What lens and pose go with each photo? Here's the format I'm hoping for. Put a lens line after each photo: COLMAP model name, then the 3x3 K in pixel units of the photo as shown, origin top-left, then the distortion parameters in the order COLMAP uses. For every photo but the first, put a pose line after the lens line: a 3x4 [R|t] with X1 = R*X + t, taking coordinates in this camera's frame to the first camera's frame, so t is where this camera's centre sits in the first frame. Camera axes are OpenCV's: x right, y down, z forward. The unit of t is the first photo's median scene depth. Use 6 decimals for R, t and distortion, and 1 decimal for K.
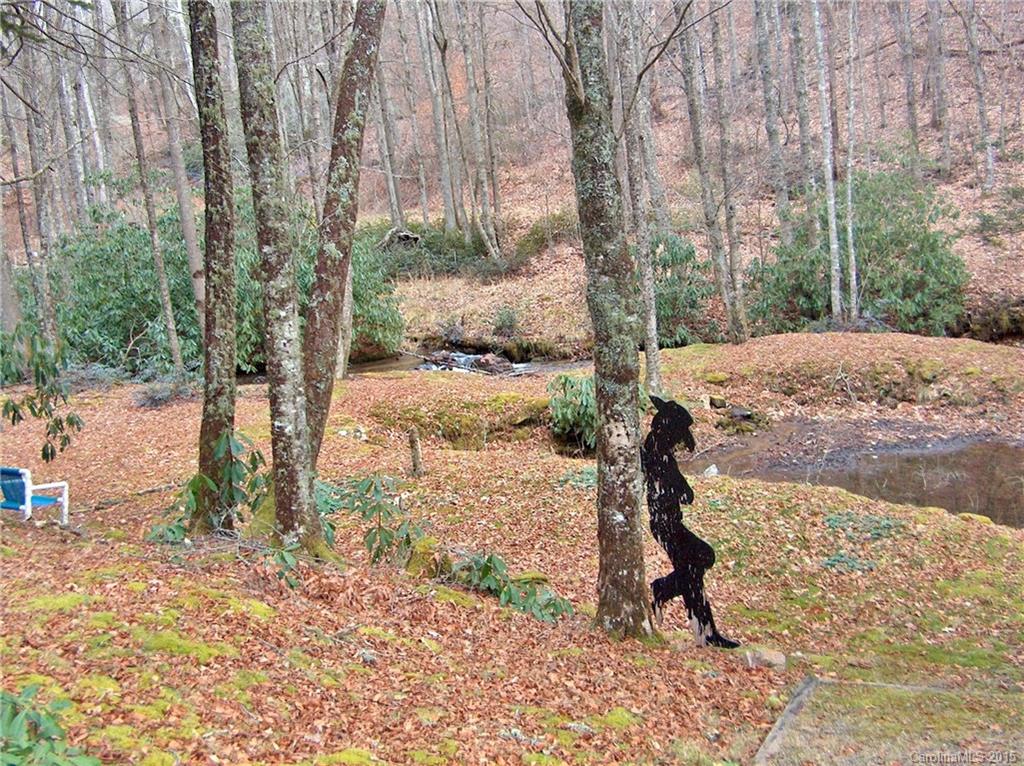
lens RADIAL K [[1121.4, 0, 517.9], [0, 1121.4, 404.9], [0, 0, 1]] dist [-0.107629, 0.005345]
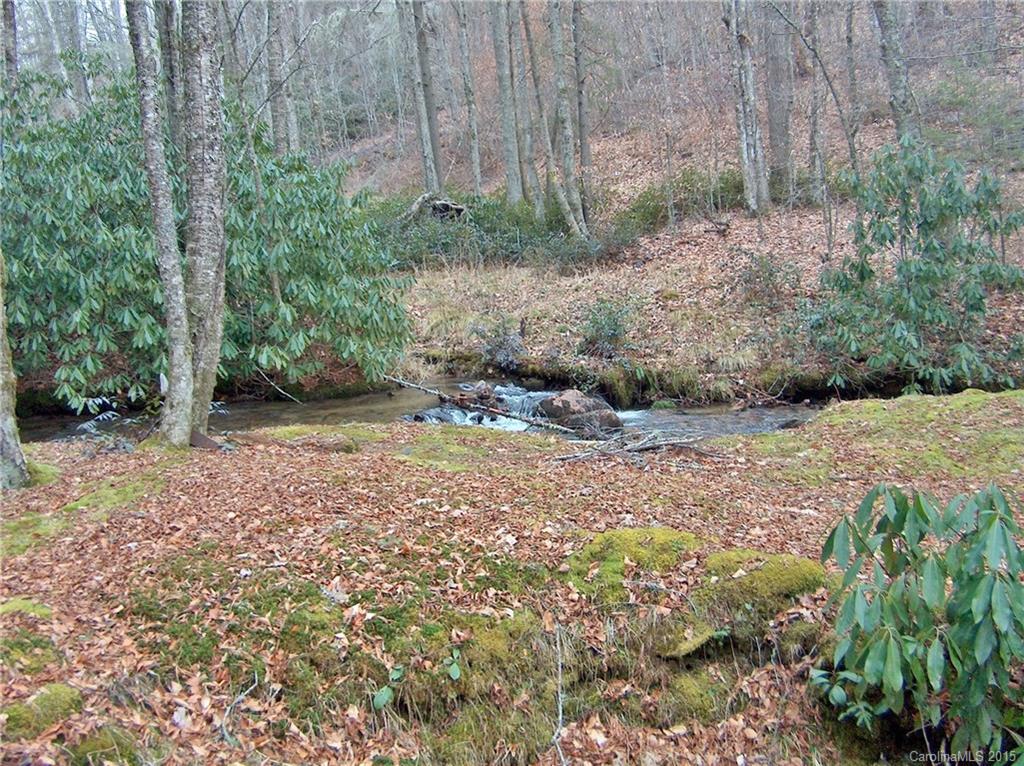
lens RADIAL K [[1121.4, 0, 517.9], [0, 1121.4, 404.9], [0, 0, 1]] dist [-0.107629, 0.005345]
pose [[0.997489, 0.028790, -0.064702, -0.015839], [-0.030783, 0.999075, -0.030030, -0.022237], [0.063778, 0.031946, 0.997453, 0.479040]]
